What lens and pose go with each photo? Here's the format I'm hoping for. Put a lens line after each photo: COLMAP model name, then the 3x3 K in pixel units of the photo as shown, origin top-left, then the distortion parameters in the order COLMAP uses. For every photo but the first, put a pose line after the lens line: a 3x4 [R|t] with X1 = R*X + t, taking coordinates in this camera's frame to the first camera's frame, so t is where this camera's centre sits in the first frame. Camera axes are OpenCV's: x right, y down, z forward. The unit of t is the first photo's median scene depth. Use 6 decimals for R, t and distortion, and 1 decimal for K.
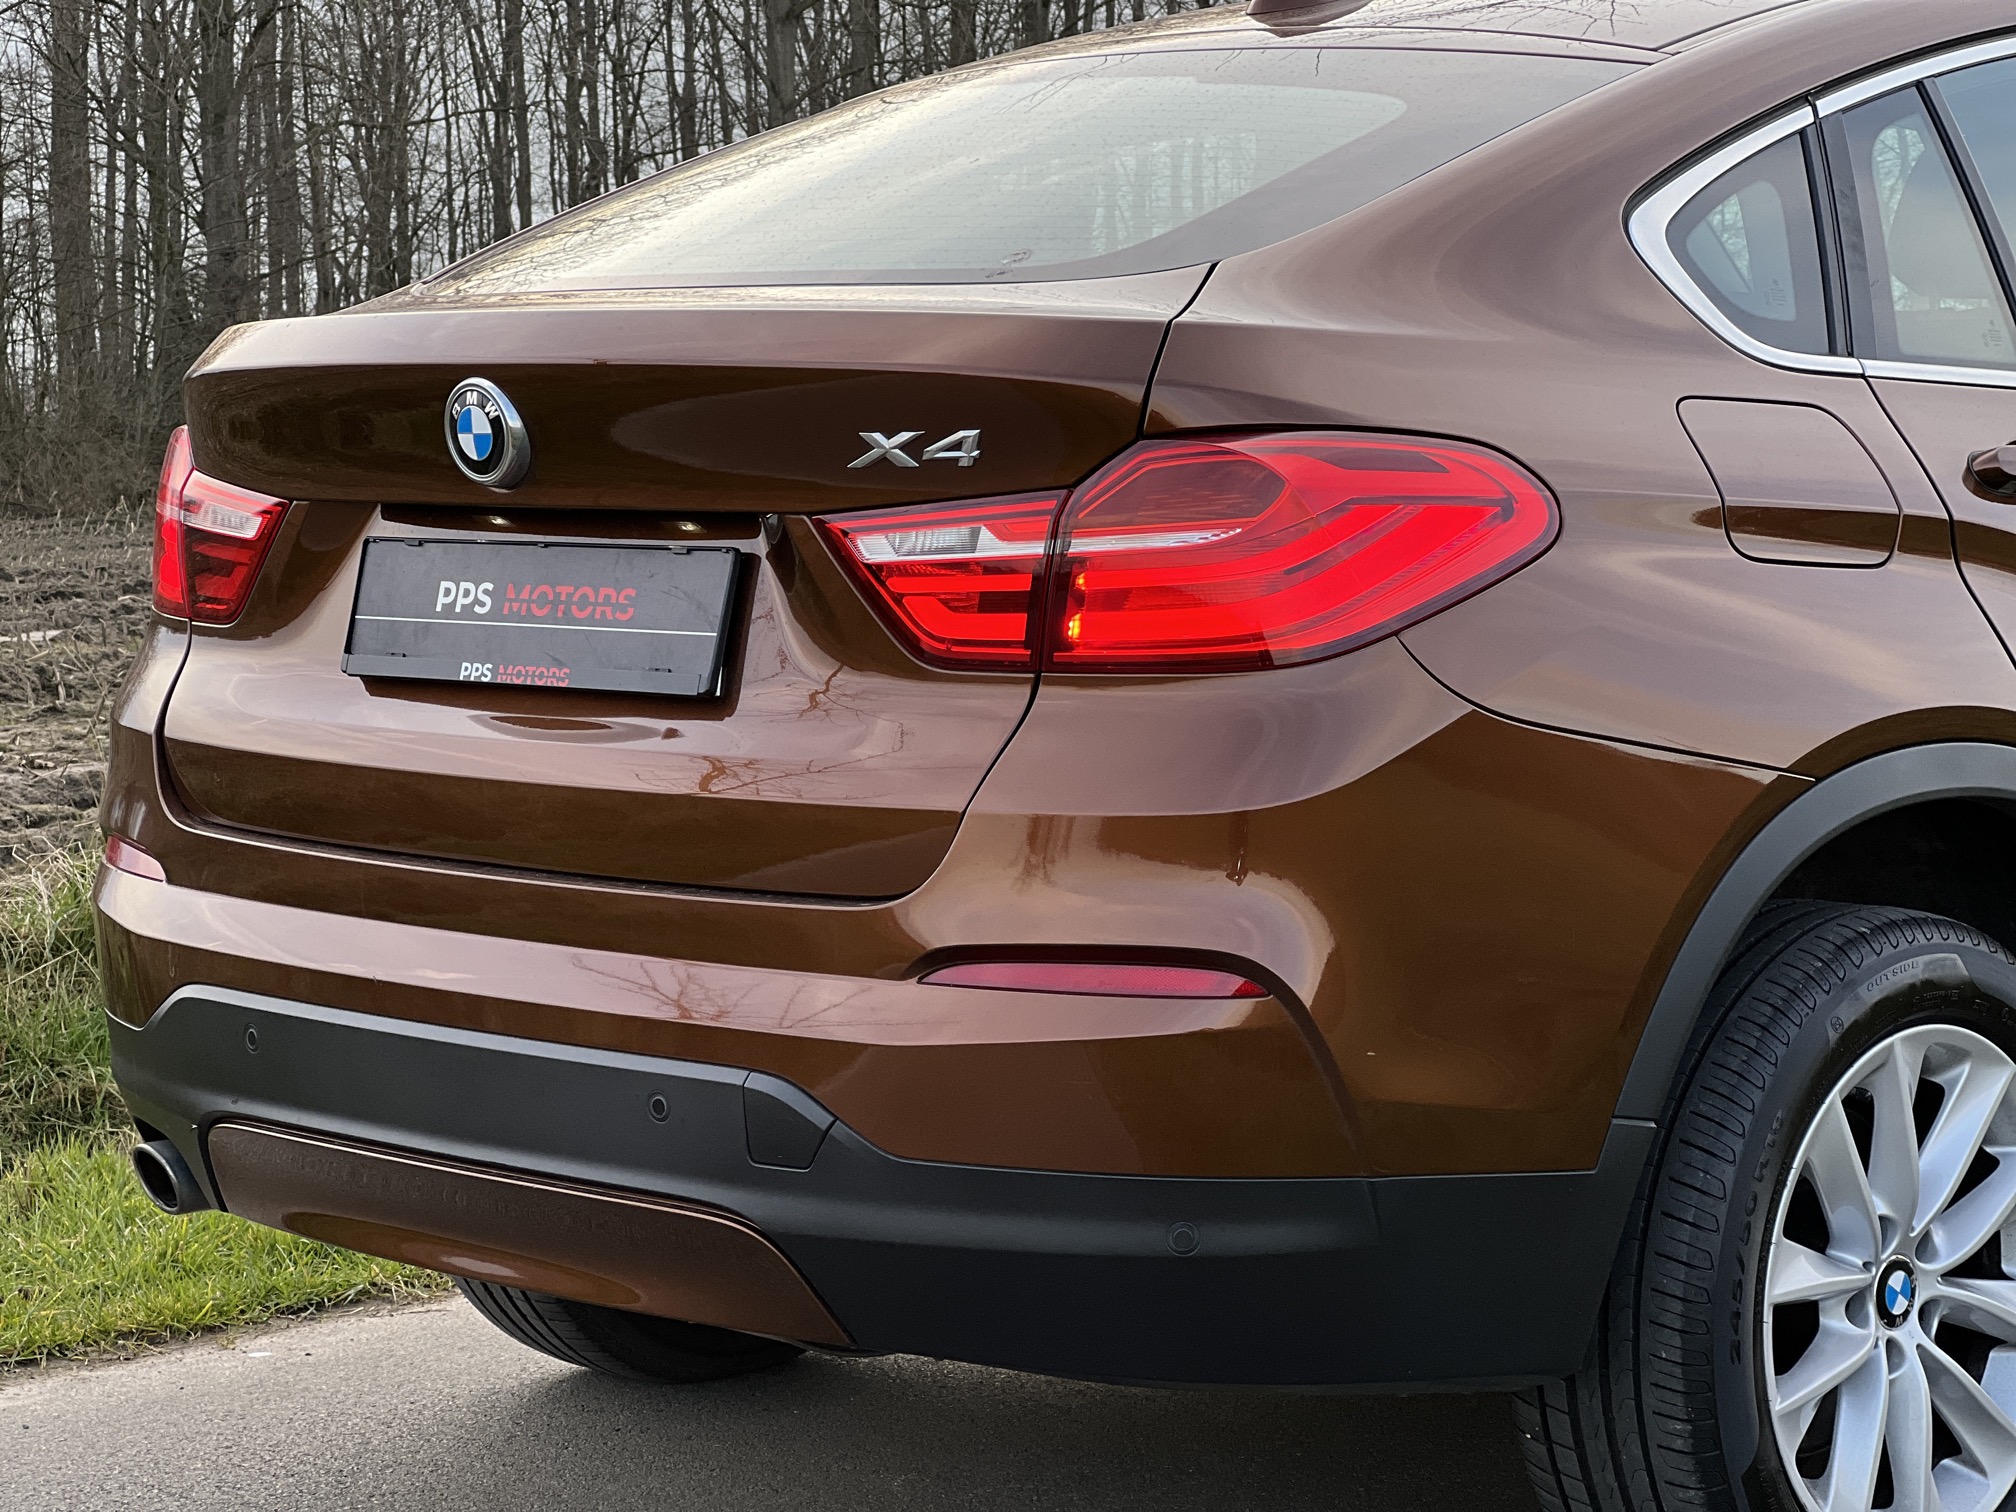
lens RADIAL K [[4509.8, 0, 1010.2], [0, 4509.8, 745.0], [0, 0, 1]] dist [0.265250, 0.000000]
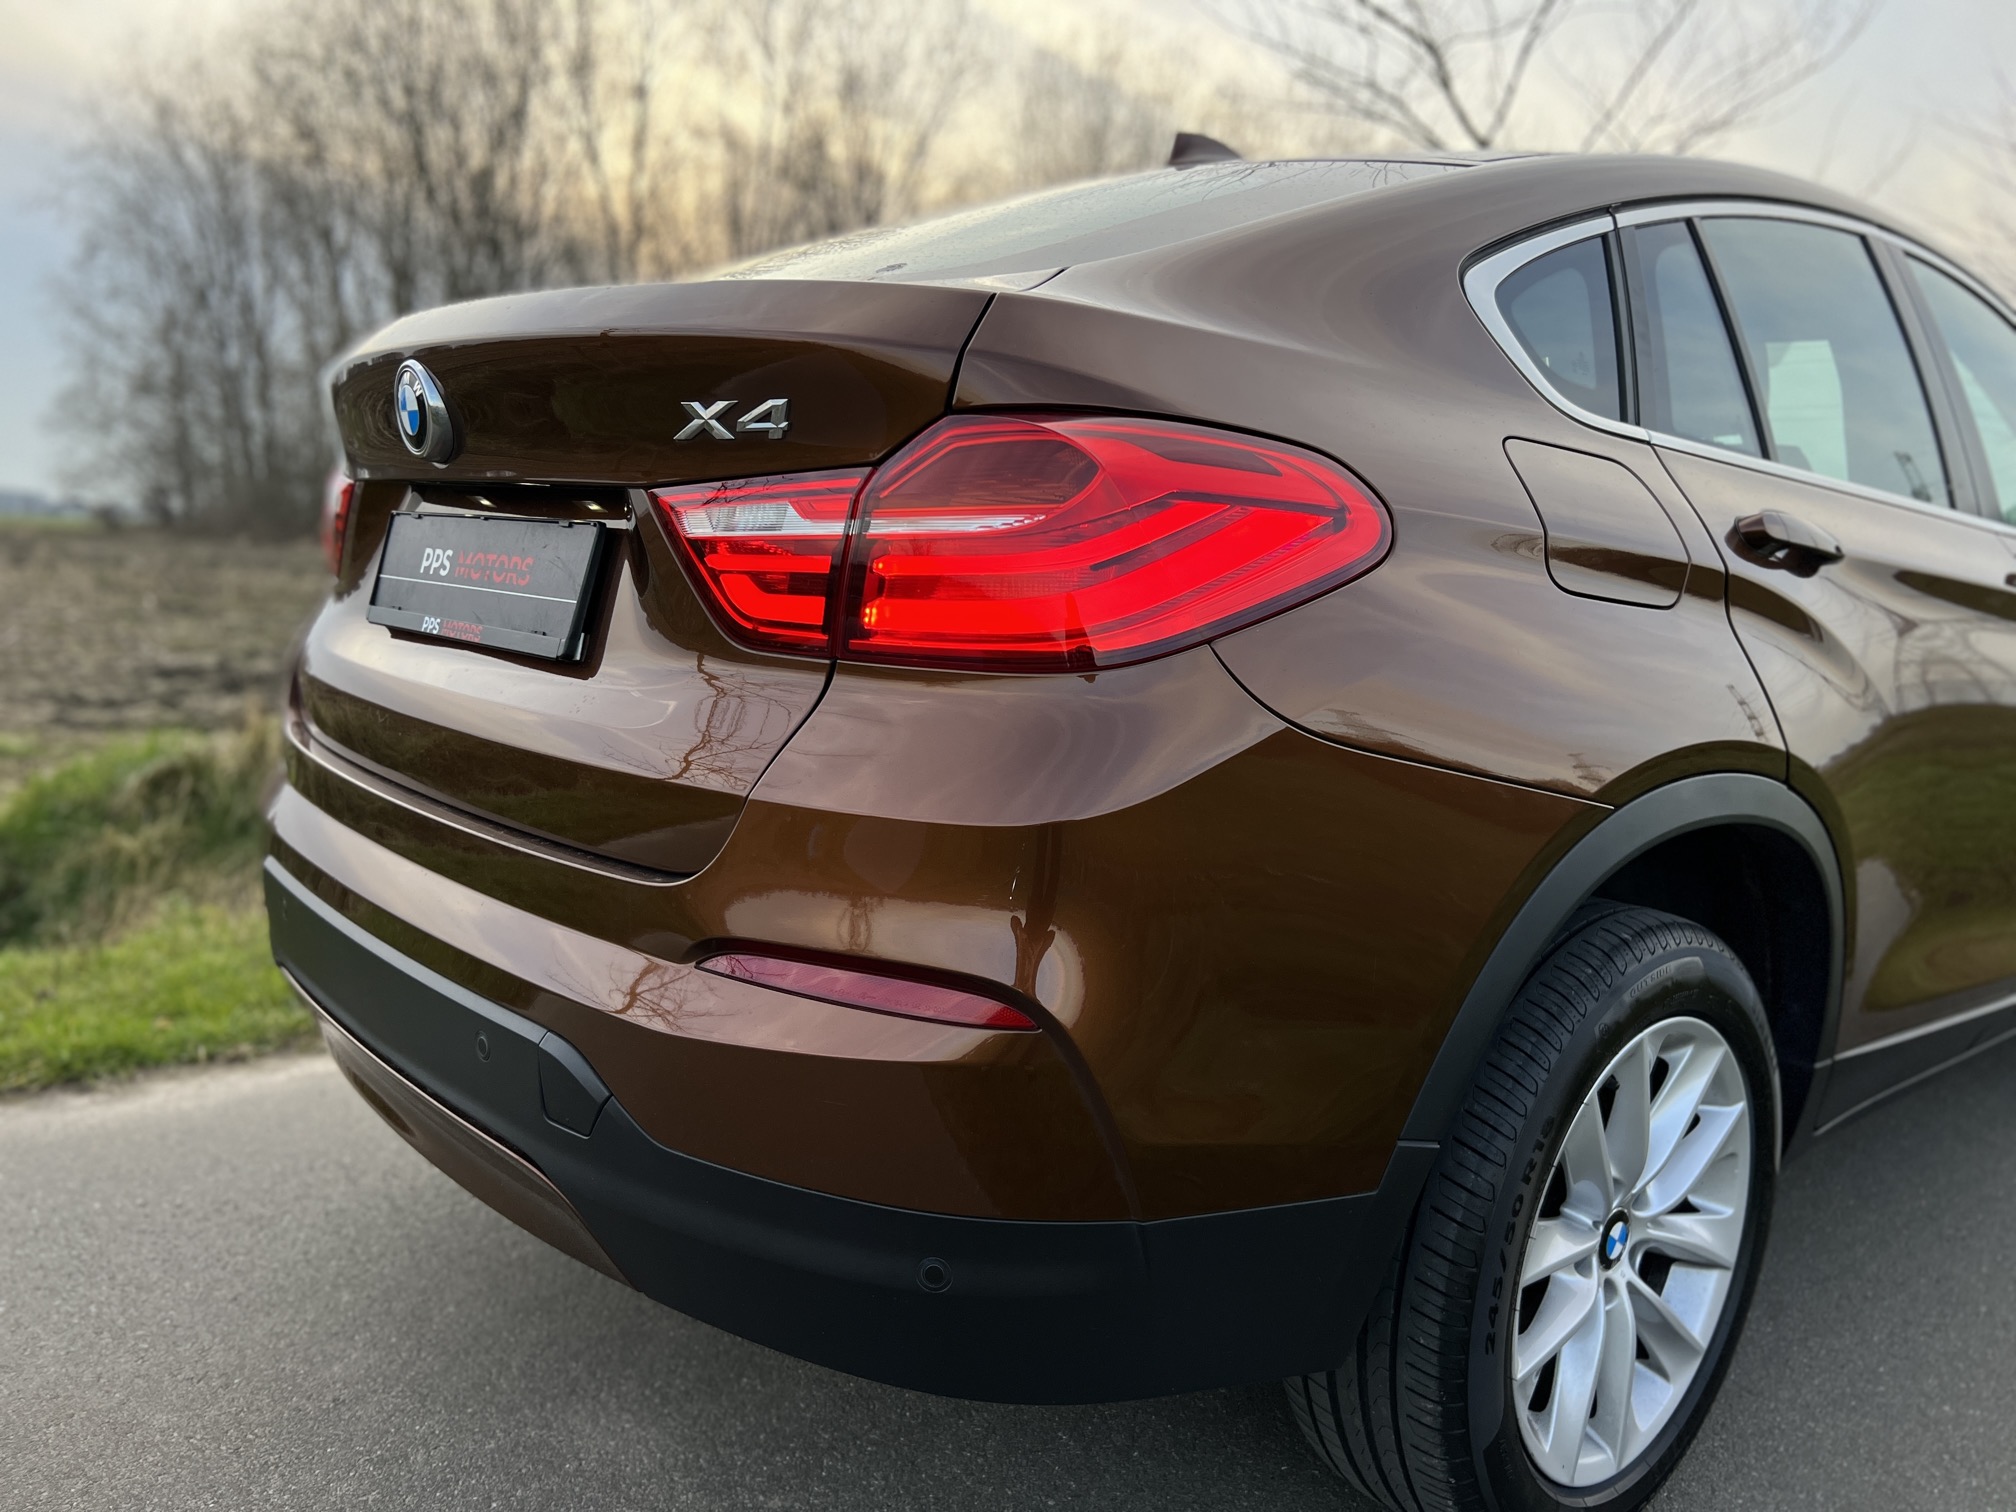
lens RADIAL K [[1555.1, 0, 1007.0], [0, 1555.1, 773.2], [0, 0, 1]] dist [0.037939, -0.044927]
pose [[0.995276, 0.068236, -0.069068, 0.063431], [-0.063470, 0.995596, 0.068994, -0.016201], [0.073472, -0.064285, 0.995223, 0.637033]]
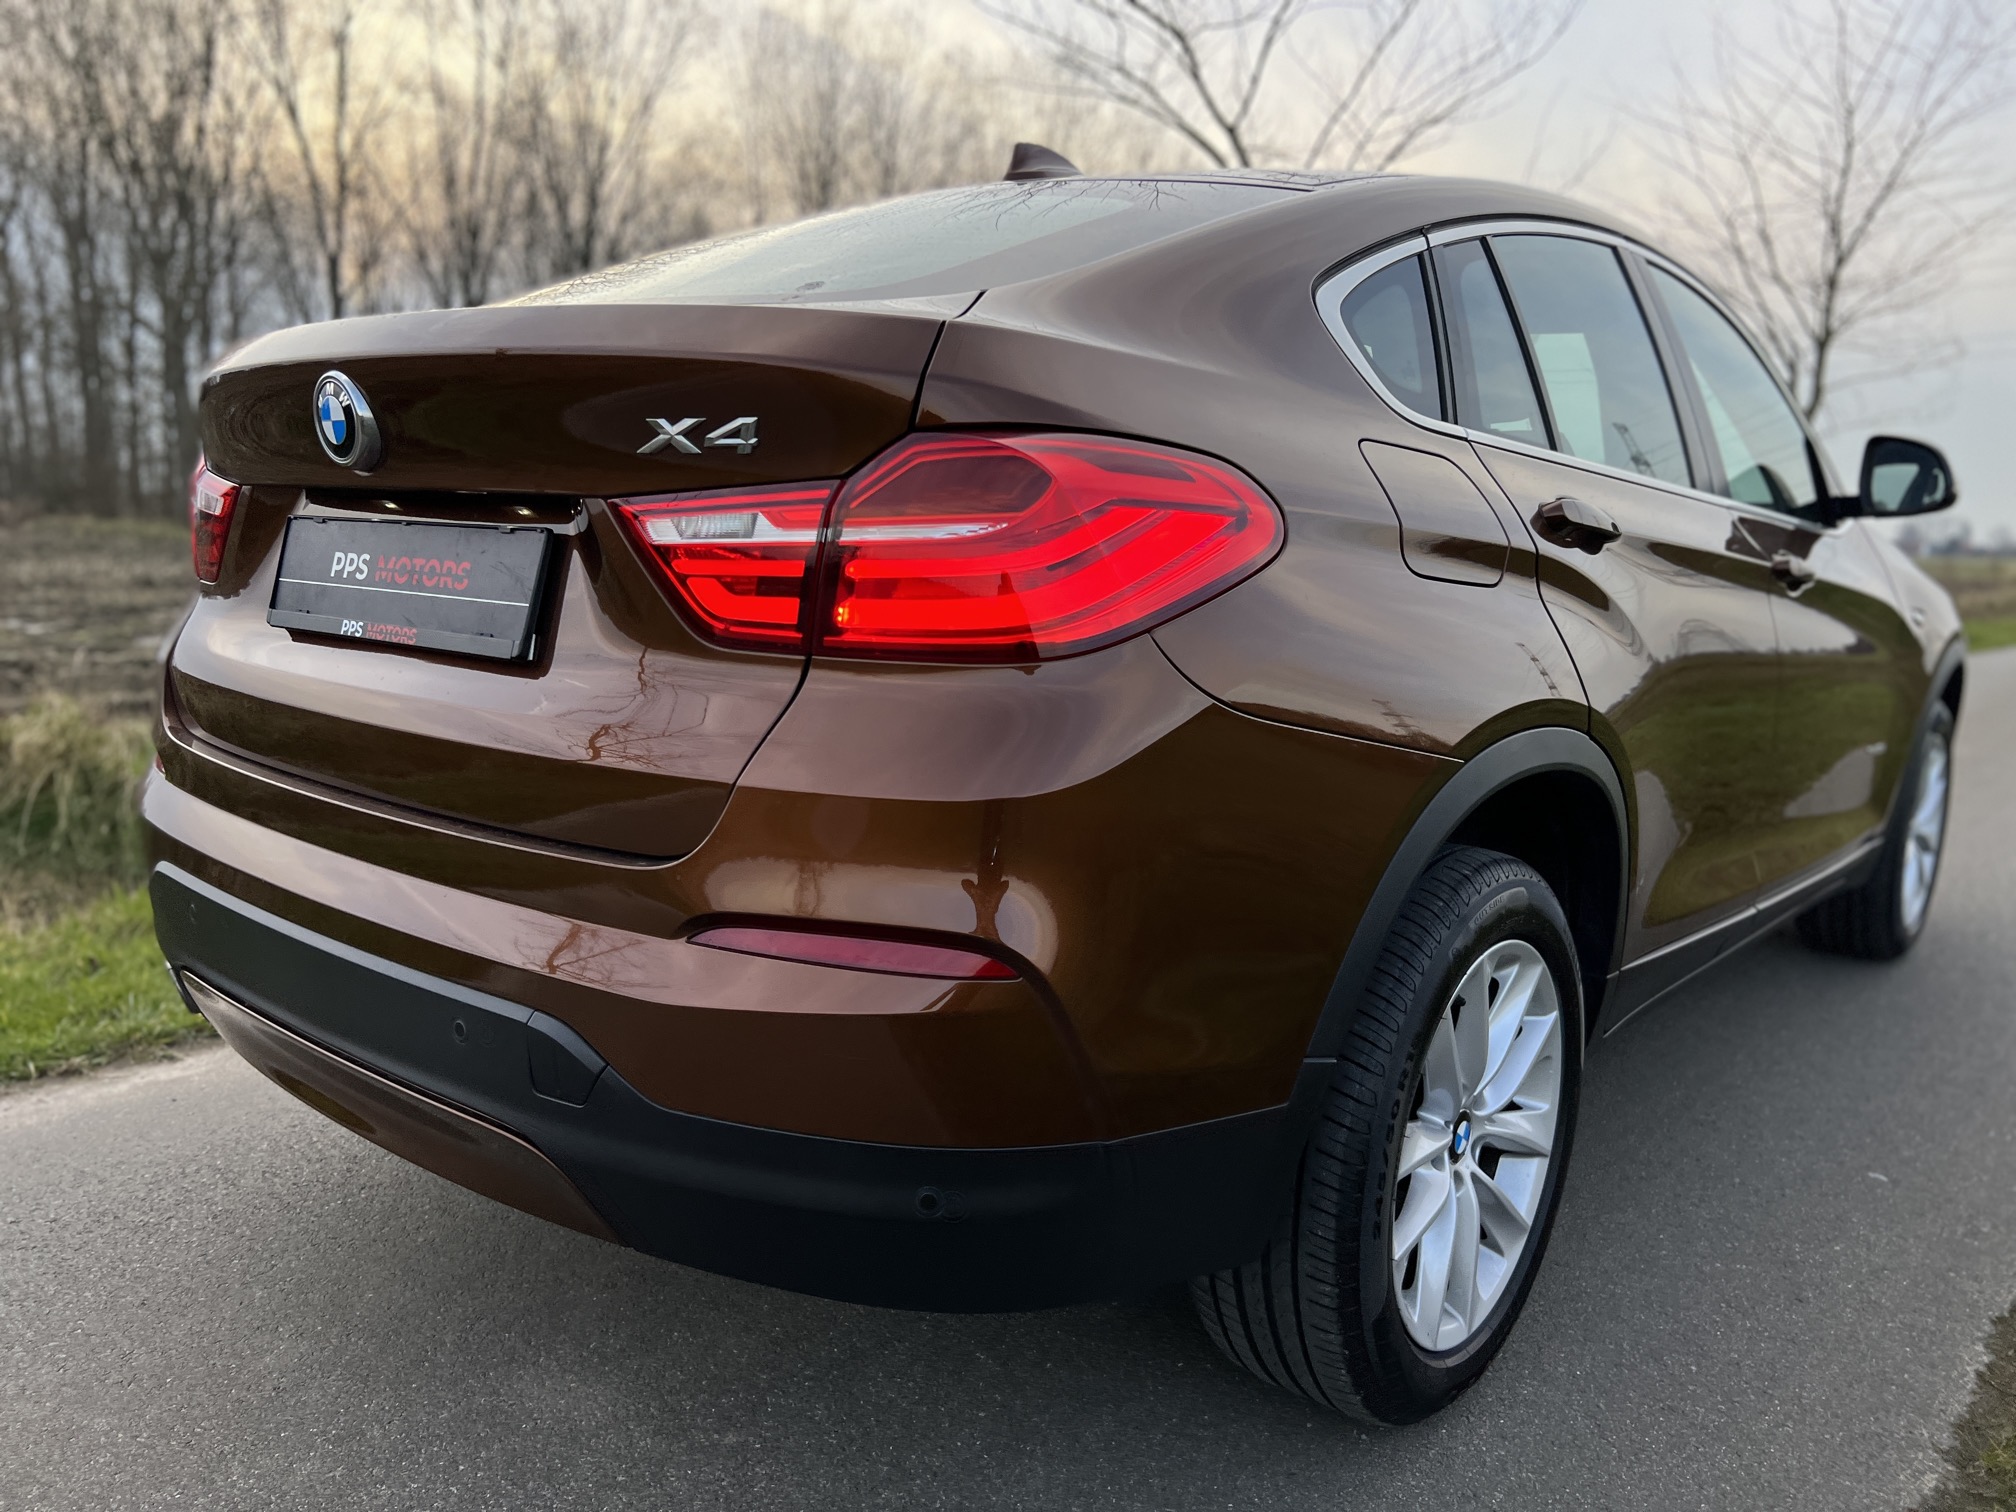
lens RADIAL K [[1555.1, 0, 988.8], [0, 1555.1, 769.8], [0, 0, 1]] dist [0.037939, -0.044927]
pose [[0.996359, 0.029471, 0.080000, 0.018763], [-0.035887, 0.996150, 0.079984, -0.018857], [-0.077334, -0.082563, 0.993581, 0.601152]]
